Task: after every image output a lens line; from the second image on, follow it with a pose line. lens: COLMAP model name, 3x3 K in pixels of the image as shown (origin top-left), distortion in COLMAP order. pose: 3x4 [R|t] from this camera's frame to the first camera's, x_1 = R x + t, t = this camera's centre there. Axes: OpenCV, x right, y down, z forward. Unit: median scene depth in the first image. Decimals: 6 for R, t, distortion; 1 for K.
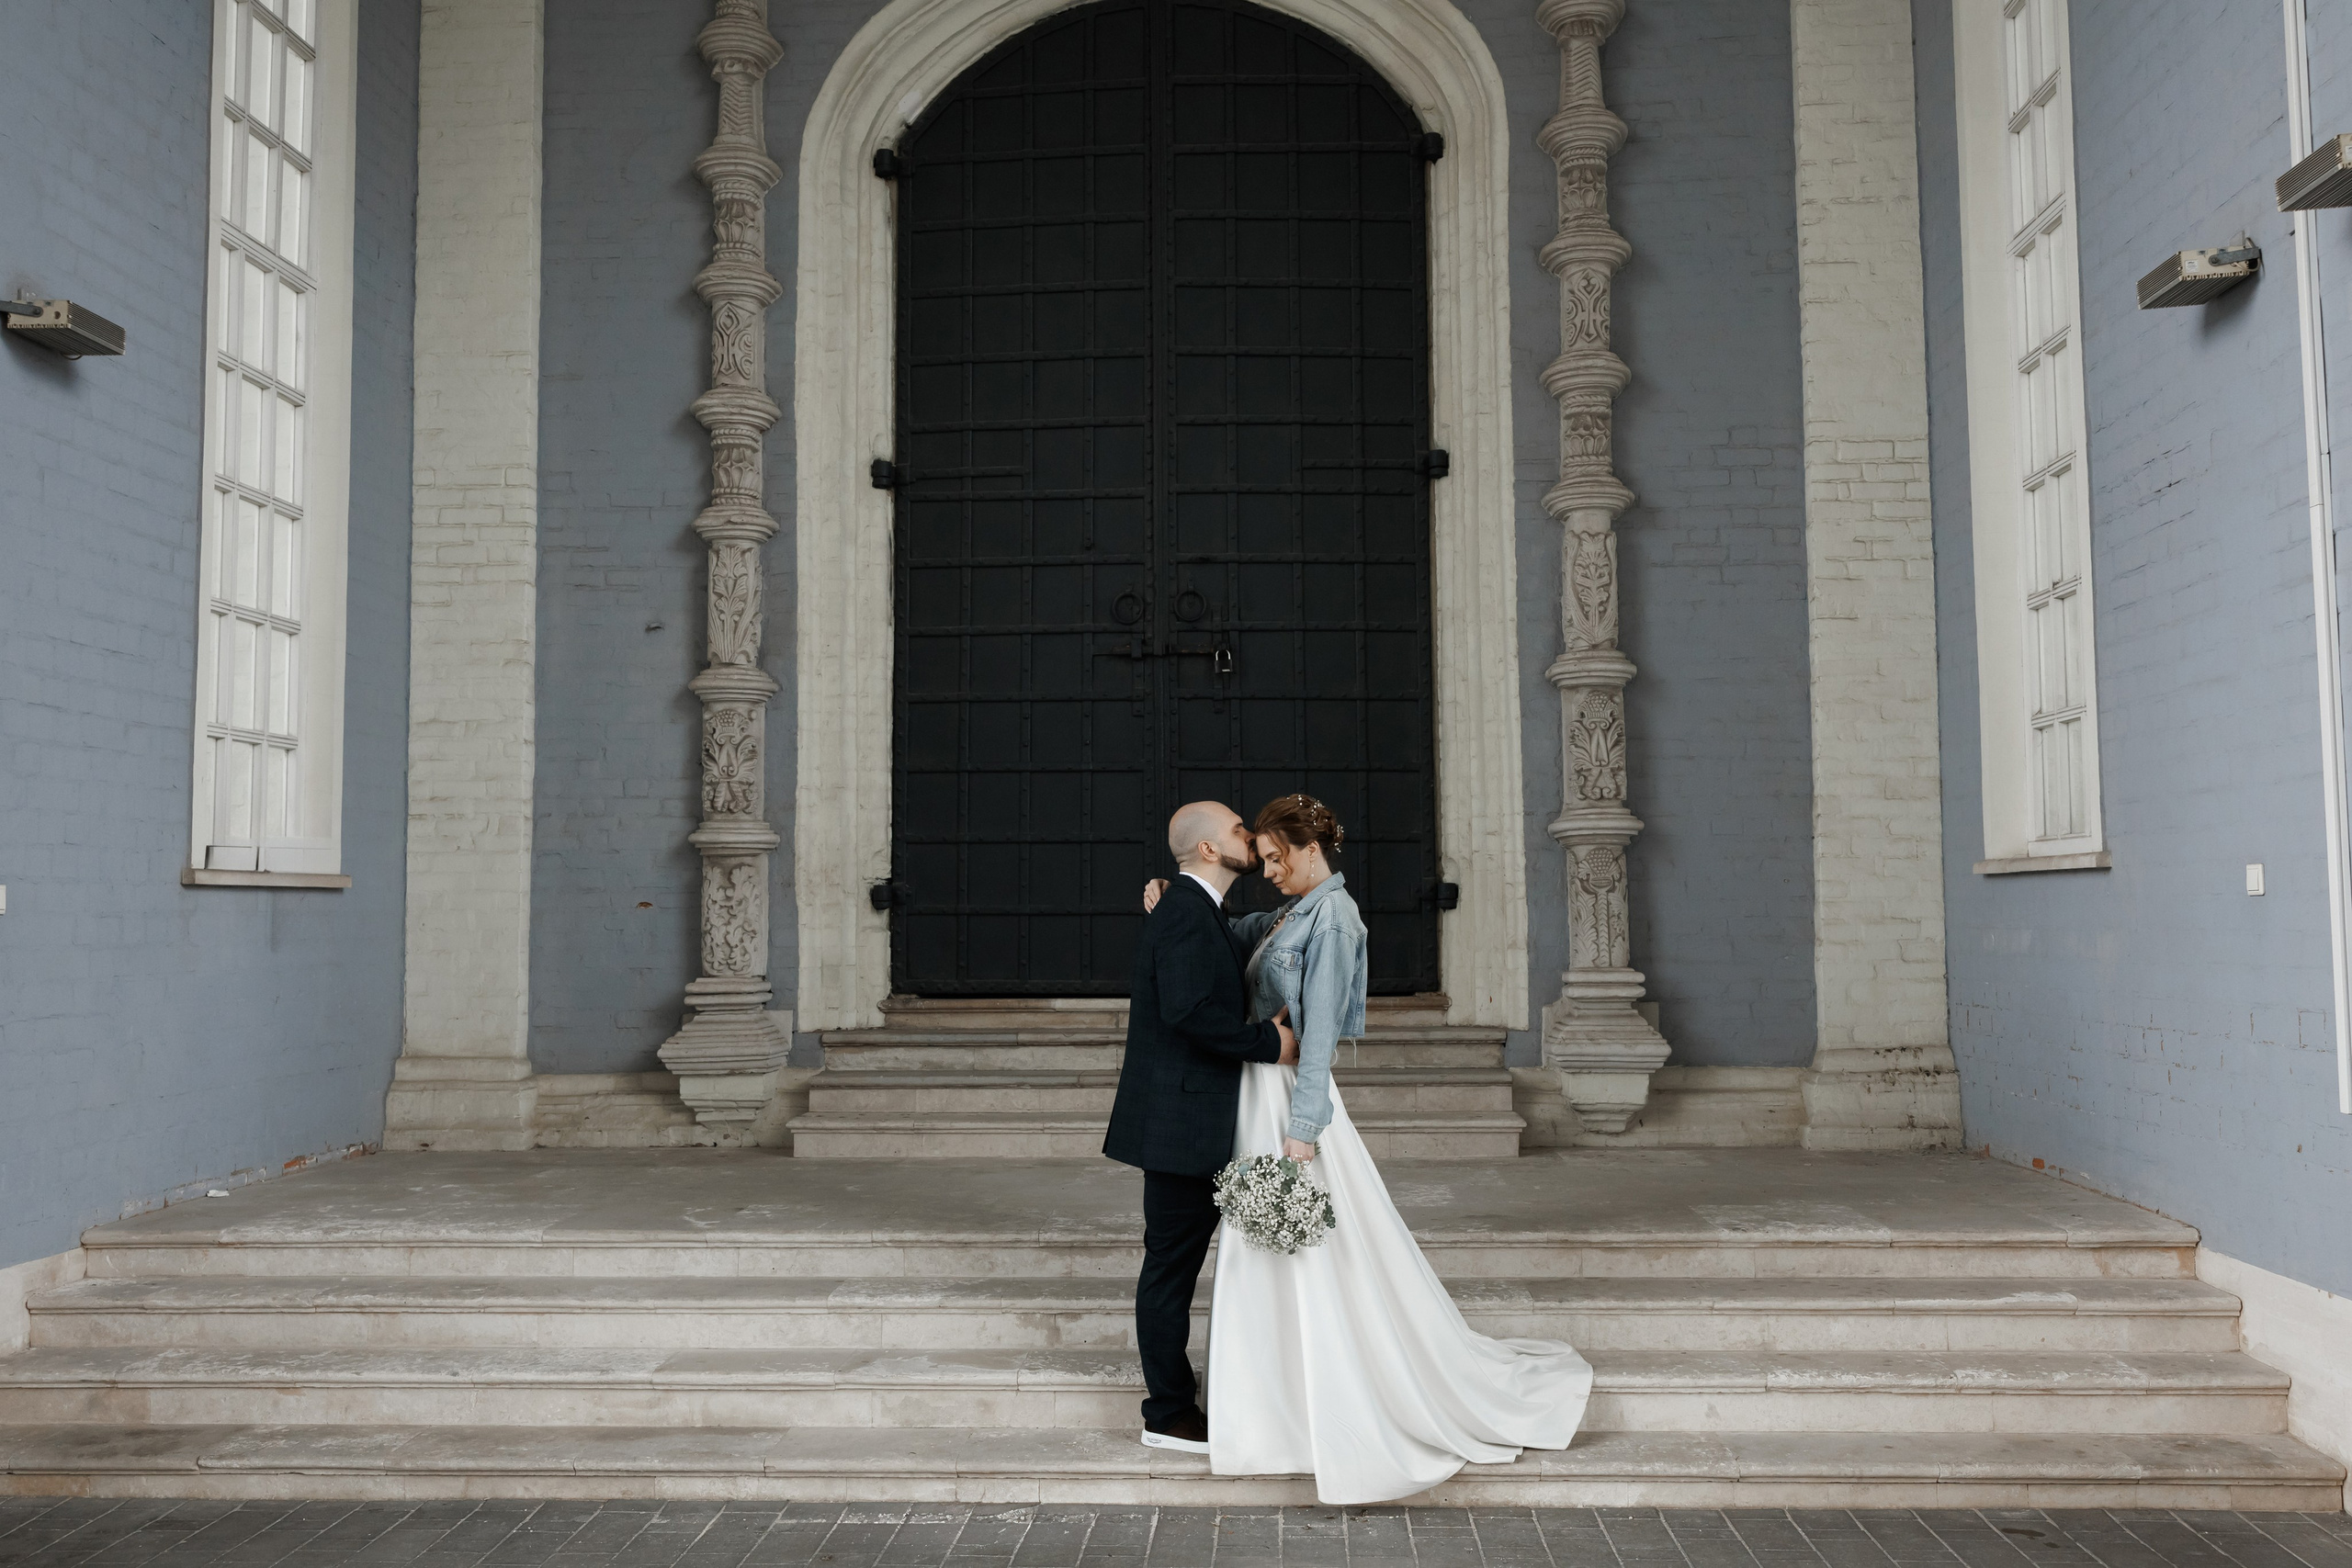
lens RADIAL K [[2016.2, 0, 1181.6], [0, 2016.2, 778.7], [0, 0, 1]] dist [0.007745, 0.005896]
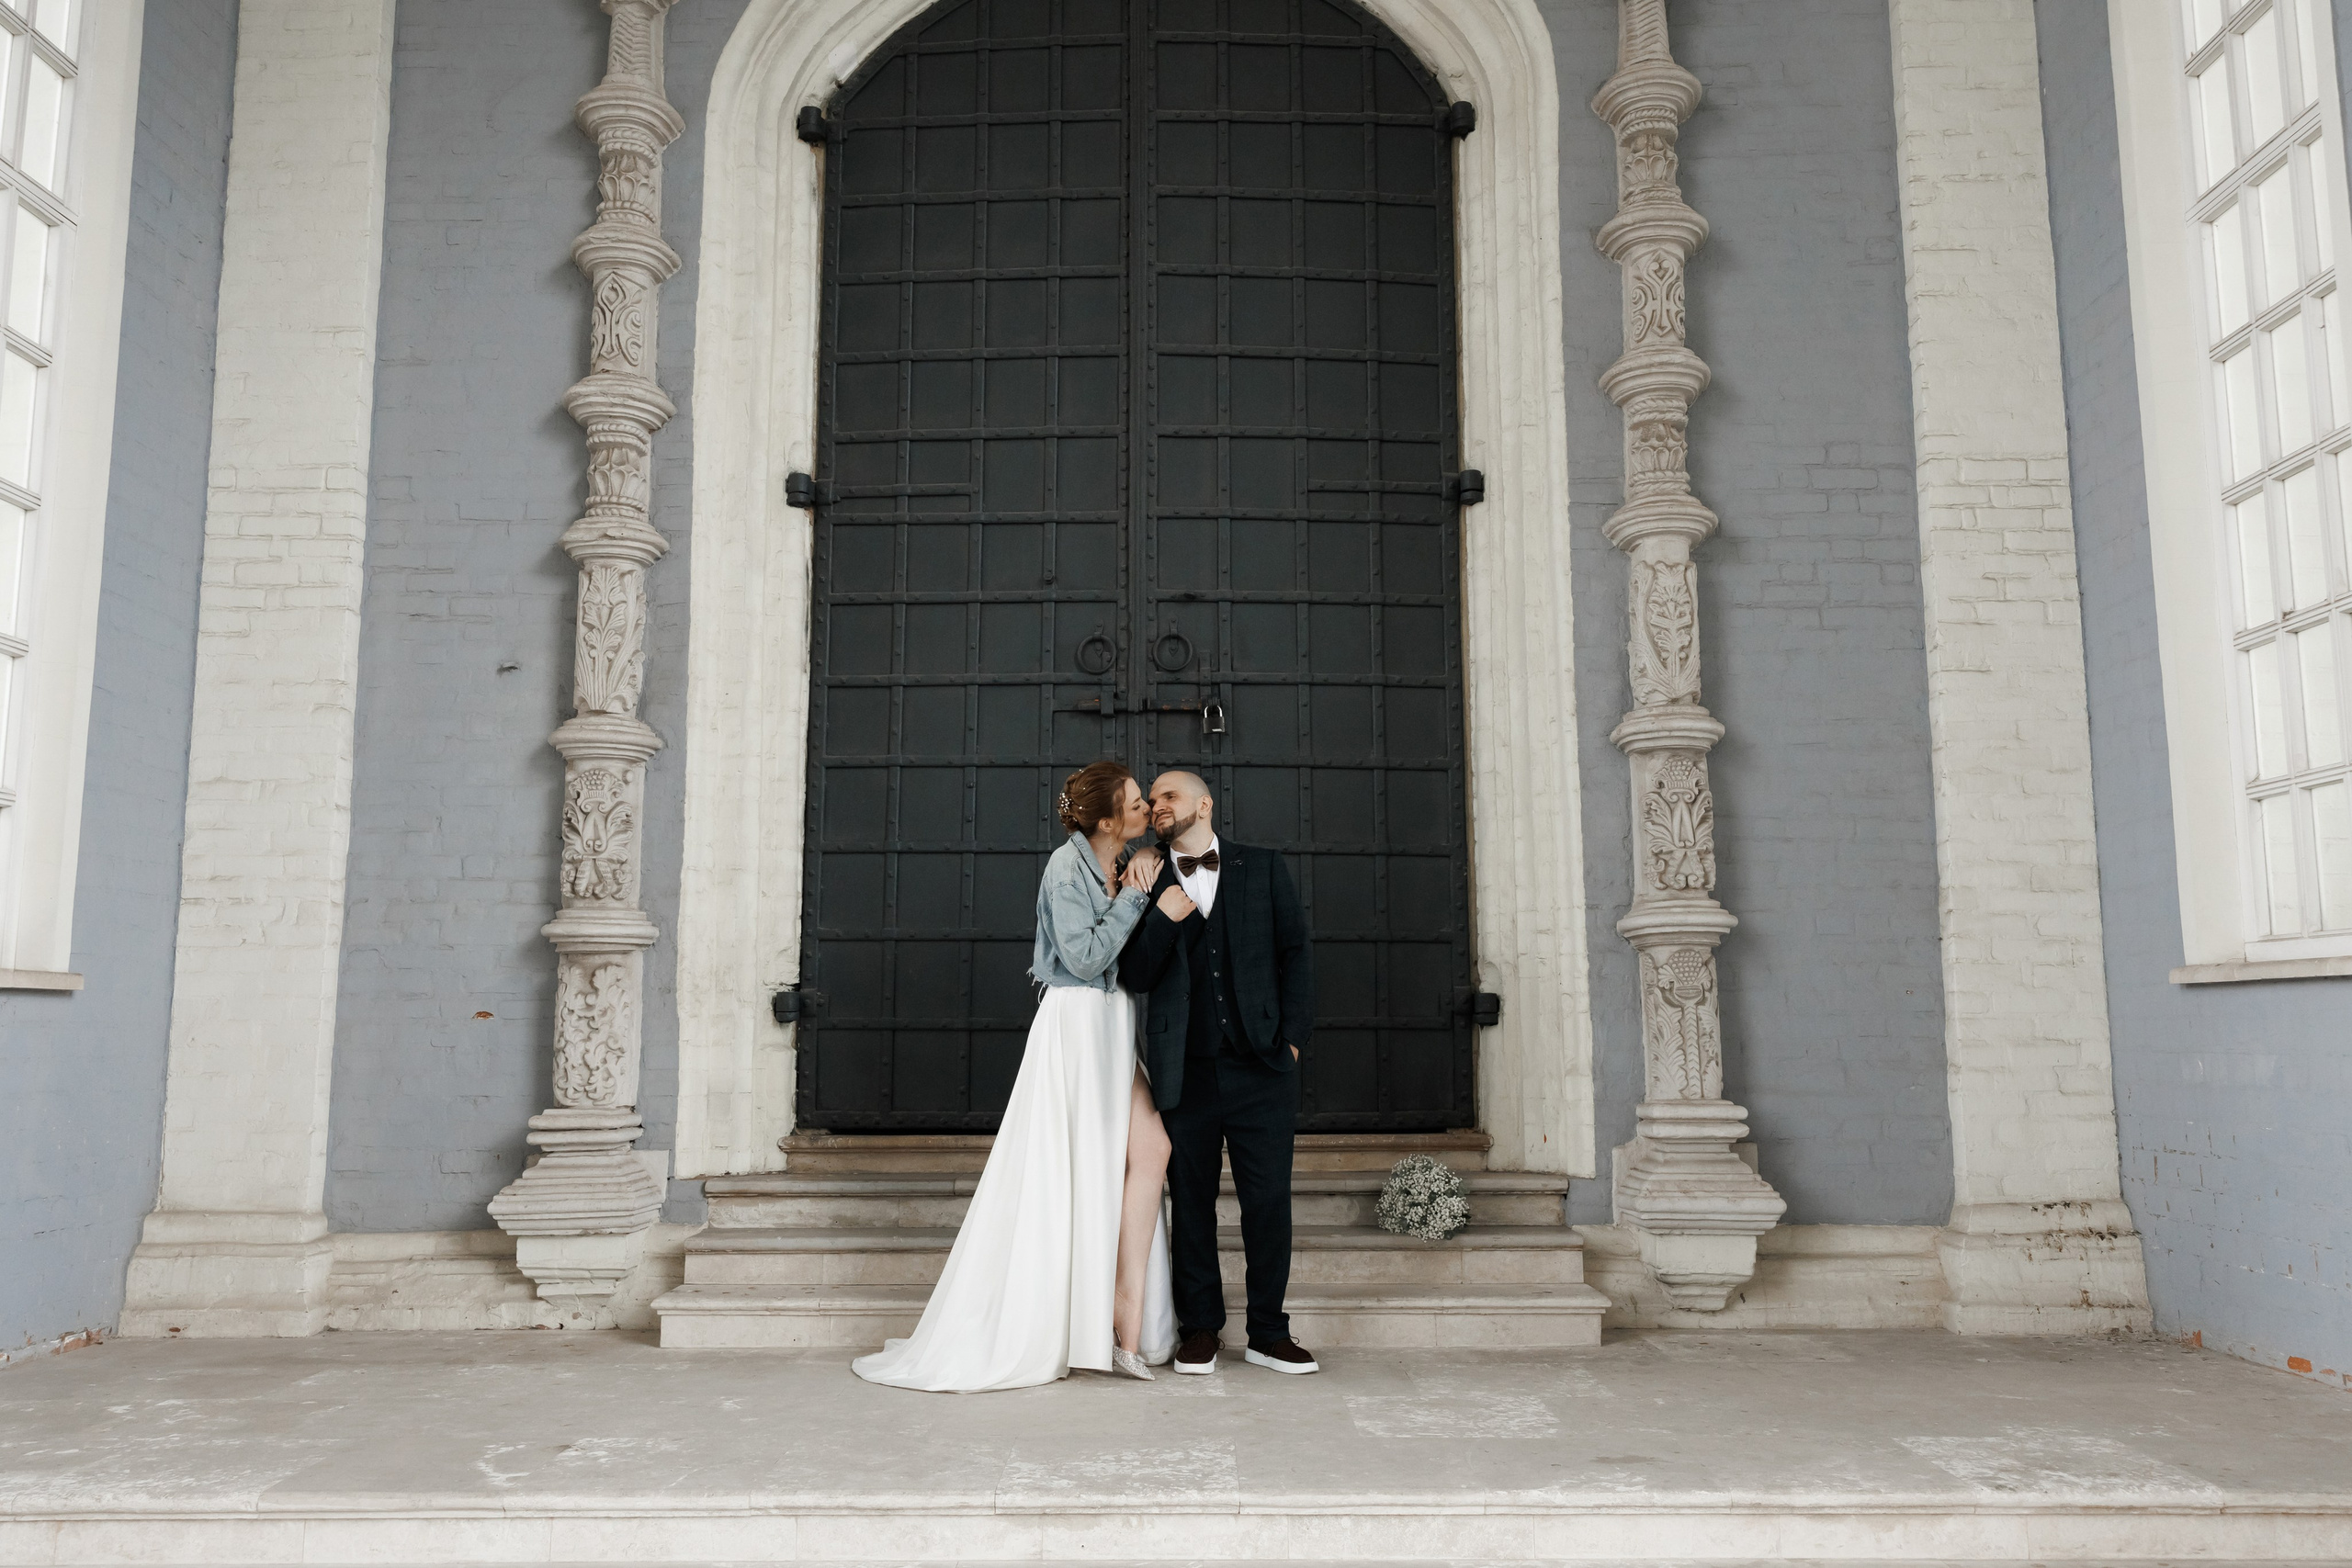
lens RADIAL K [[1910.6, 0, 1173.8], [0, 1910.6, 762.1], [0, 0, 1]] dist [0.009676, 0.011404]
pose [[0.999073, 0.010679, 0.041701, -0.028390], [-0.007526, 0.997151, -0.075056, 0.018081], [-0.042384, 0.074673, 0.996307, 0.235580]]
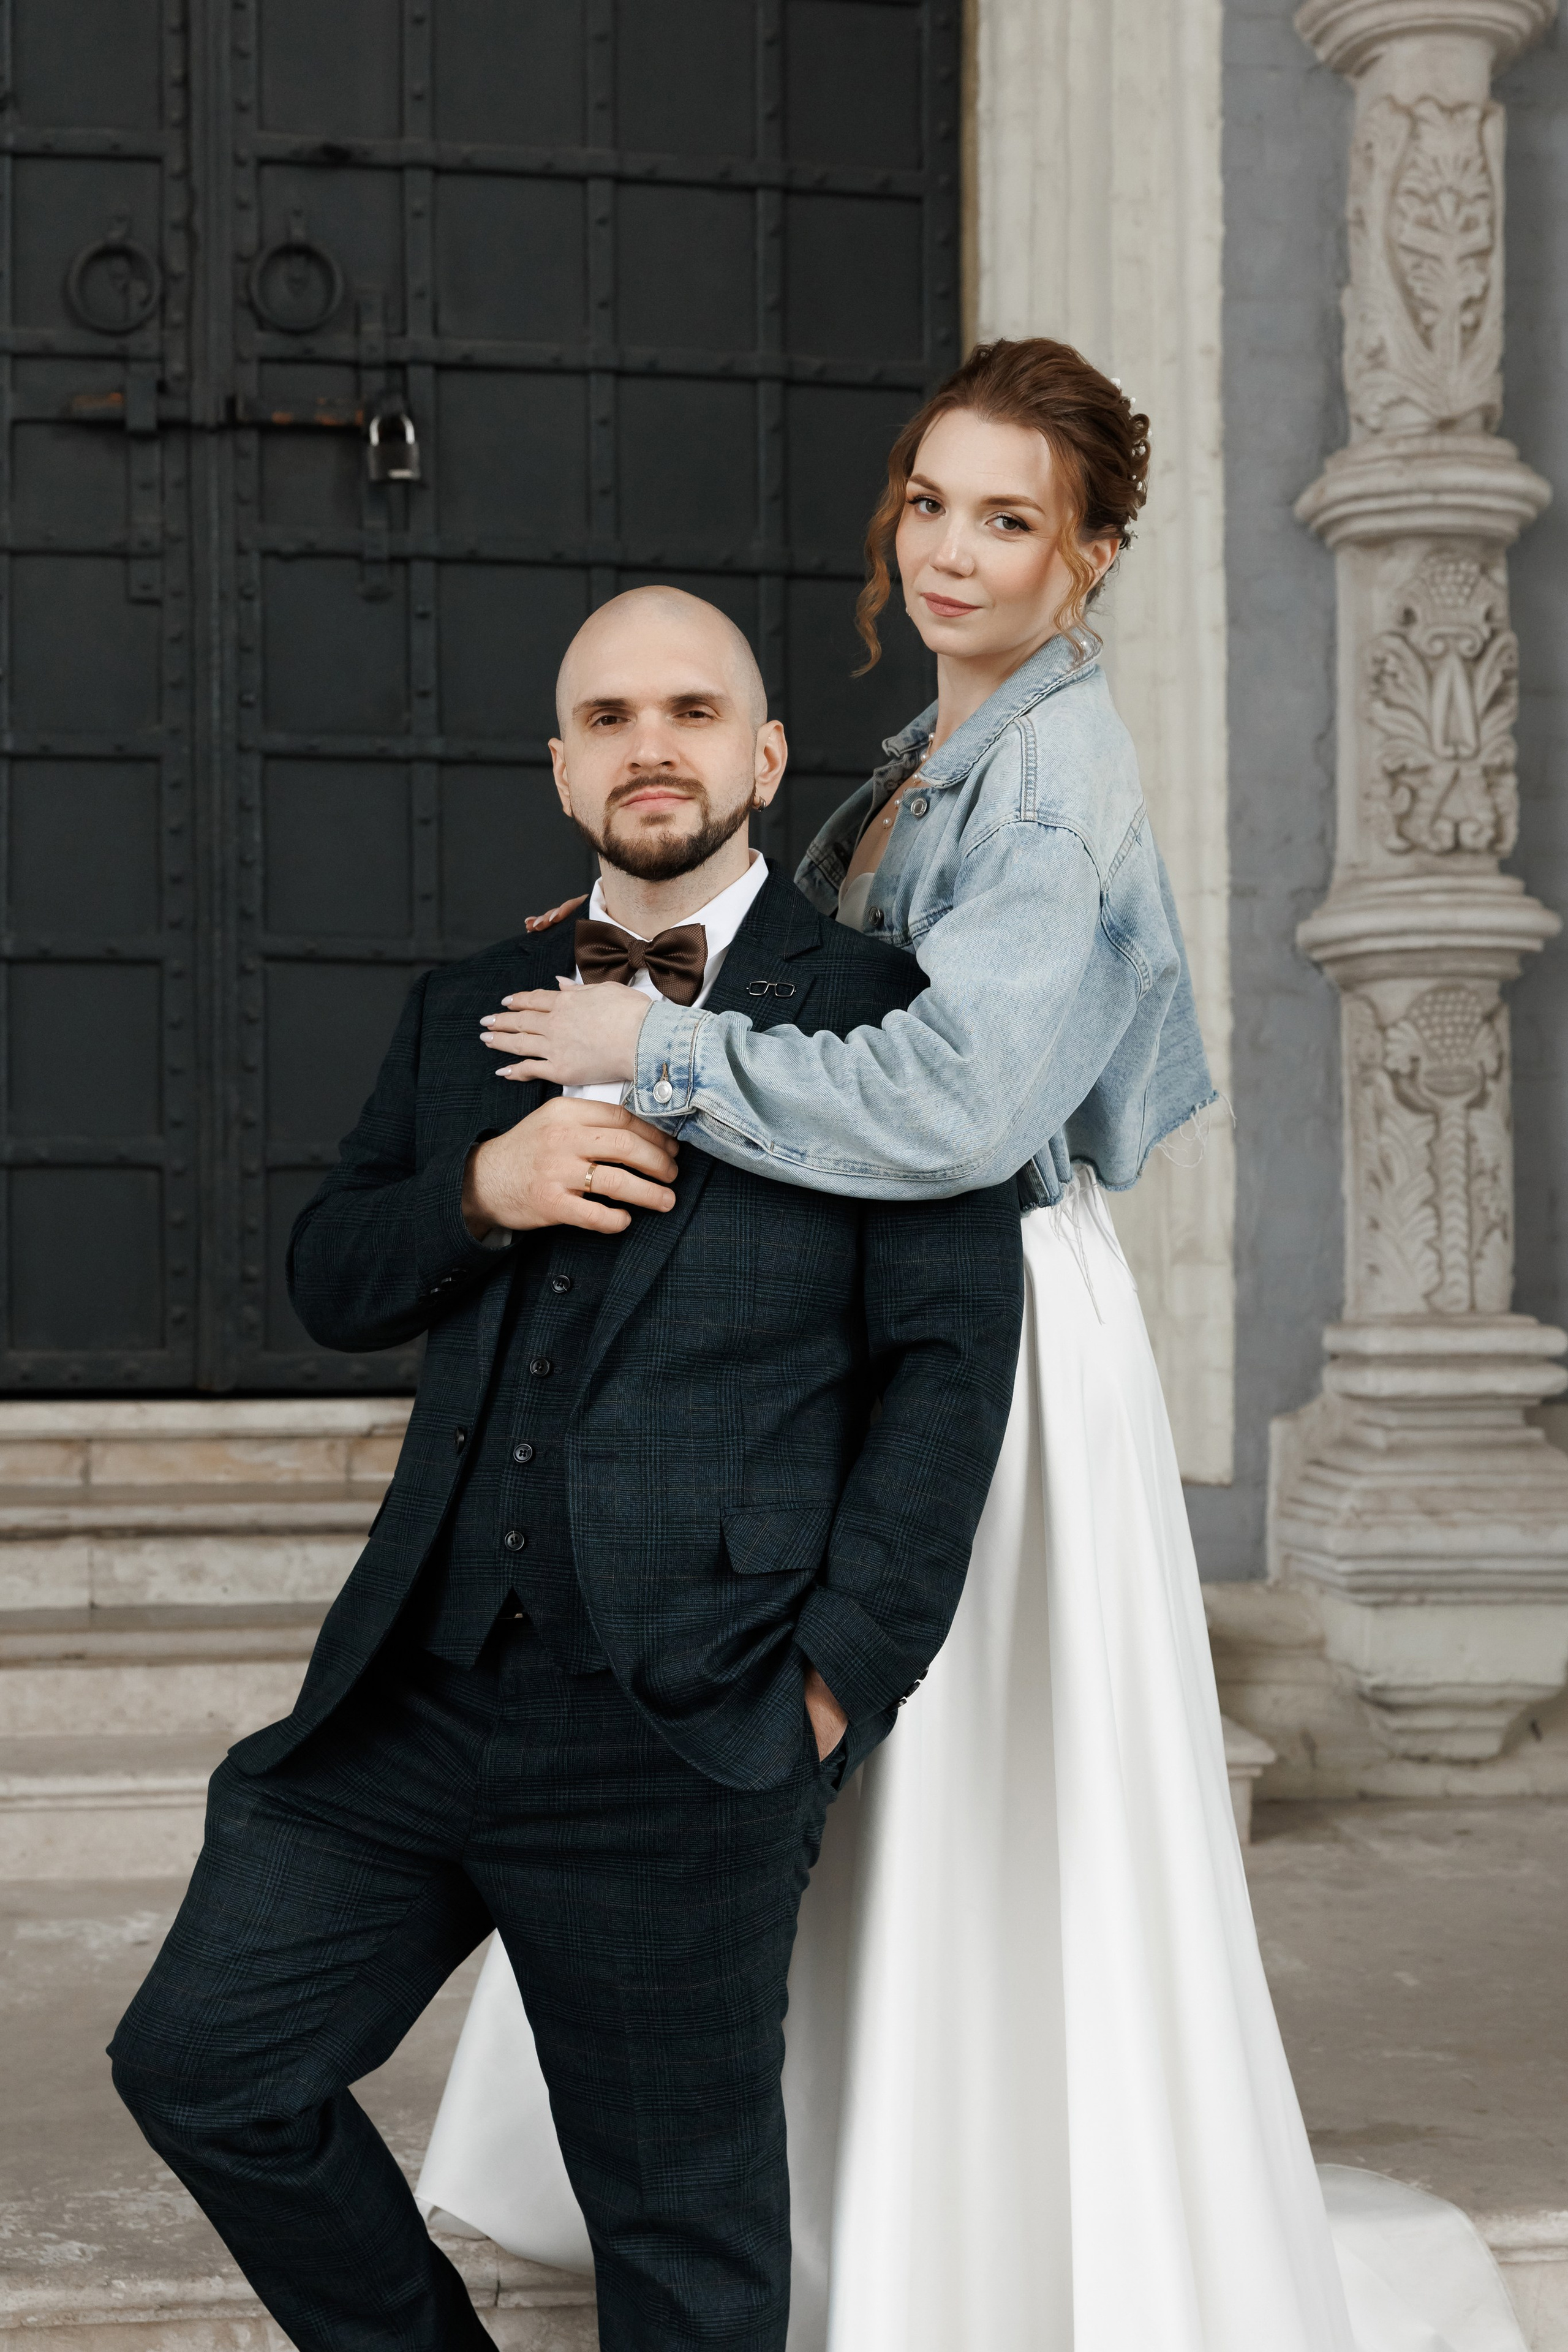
lens RADIAL K [[3800.0, 0, 785.2], [0, 3800.0, 1235.3], [0, 0, 1]] dist [0.018712, 0.000000]
pose [[0.983807, -0.000022, 0.179230, -0.031808], [-0.014693, 0.996624, 0.080771, 0.024742], [-0.178626, -0.082097, 0.980486, 0.335942]]
